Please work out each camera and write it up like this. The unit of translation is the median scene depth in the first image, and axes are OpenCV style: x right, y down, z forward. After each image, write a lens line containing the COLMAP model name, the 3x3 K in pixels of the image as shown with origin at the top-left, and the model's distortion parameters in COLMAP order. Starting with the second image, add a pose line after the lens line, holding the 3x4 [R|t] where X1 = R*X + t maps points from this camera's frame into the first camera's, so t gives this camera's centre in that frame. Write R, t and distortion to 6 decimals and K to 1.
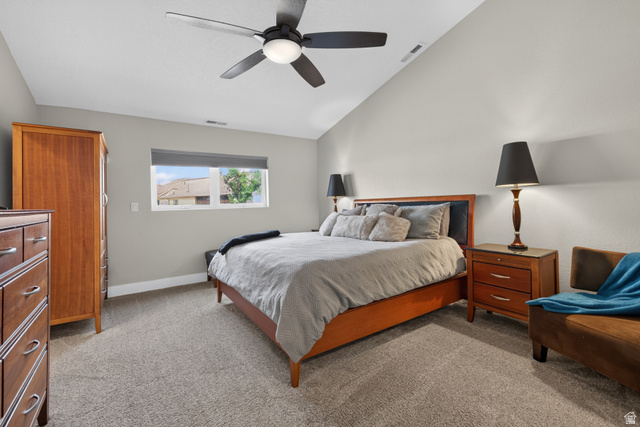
lens RADIAL K [[286.3, 0, 320.3], [0, 286.3, 206.9], [0, 0, 1]] dist [0.004909, 0.000216]
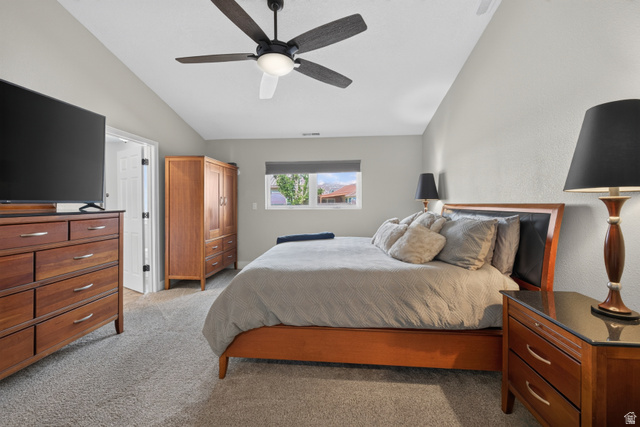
lens RADIAL K [[267.9, 0, 319.0], [0, 267.9, 209.3], [0, 0, 1]] dist [0.012277, -0.000006]
pose [[0.772936, 0.037584, -0.633370, 0.570509], [-0.023935, 0.999261, 0.030087, -0.042371], [0.634033, -0.008095, 0.773264, 0.301234]]
